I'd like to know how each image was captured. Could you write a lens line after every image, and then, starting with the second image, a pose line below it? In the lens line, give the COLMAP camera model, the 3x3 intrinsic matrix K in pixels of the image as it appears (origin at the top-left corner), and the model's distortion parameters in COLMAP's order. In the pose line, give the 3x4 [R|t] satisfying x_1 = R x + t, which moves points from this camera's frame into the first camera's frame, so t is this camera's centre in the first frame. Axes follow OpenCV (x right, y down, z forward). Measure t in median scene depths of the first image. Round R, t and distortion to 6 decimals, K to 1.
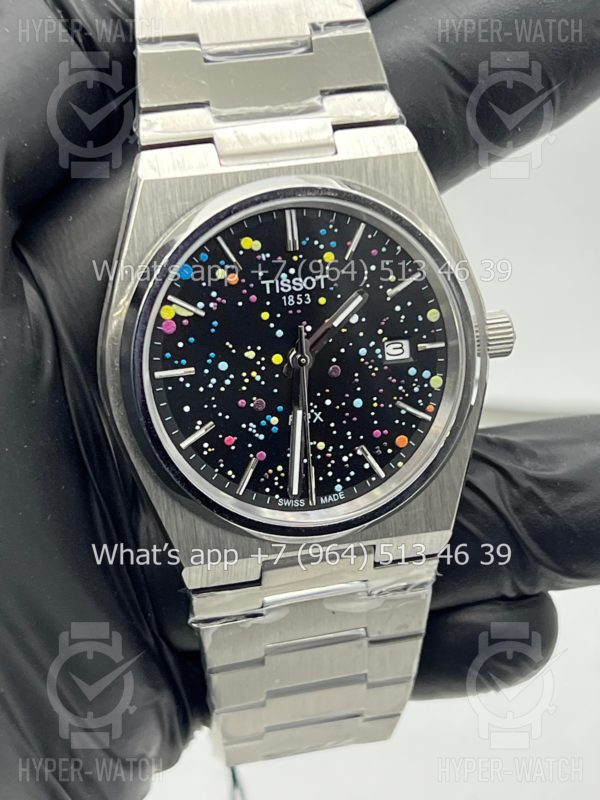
lens RADIAL K [[1879.8, 0, 298.2], [0, 1879.8, 404.7], [0, 0, 1]] dist [0.196913, 0.000000]
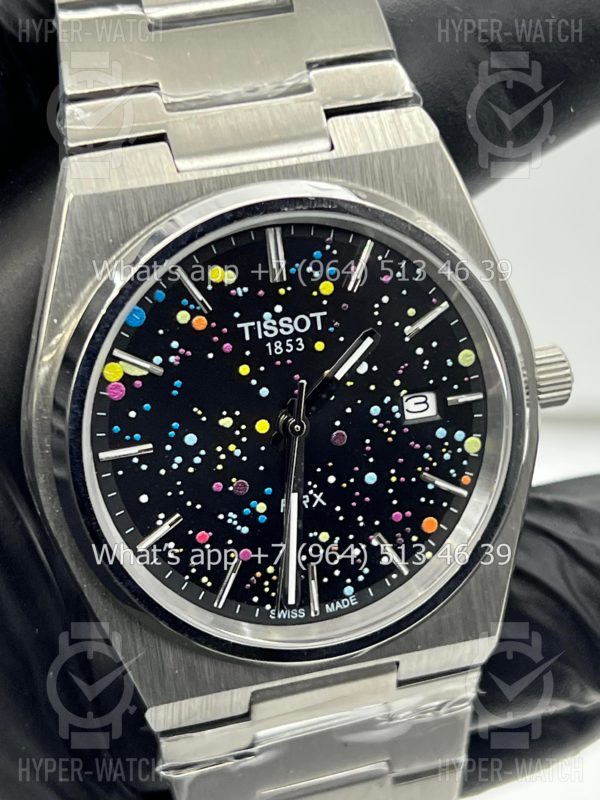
lens RADIAL K [[1879.8, 0, 296.0], [0, 1879.8, 404.1], [0, 0, 1]] dist [0.196913, 0.000000]
pose [[0.999144, -0.035744, 0.020840, -0.012949], [0.034837, 0.998494, 0.042371, -0.064014], [-0.022324, -0.041609, 0.998885, 0.249622]]
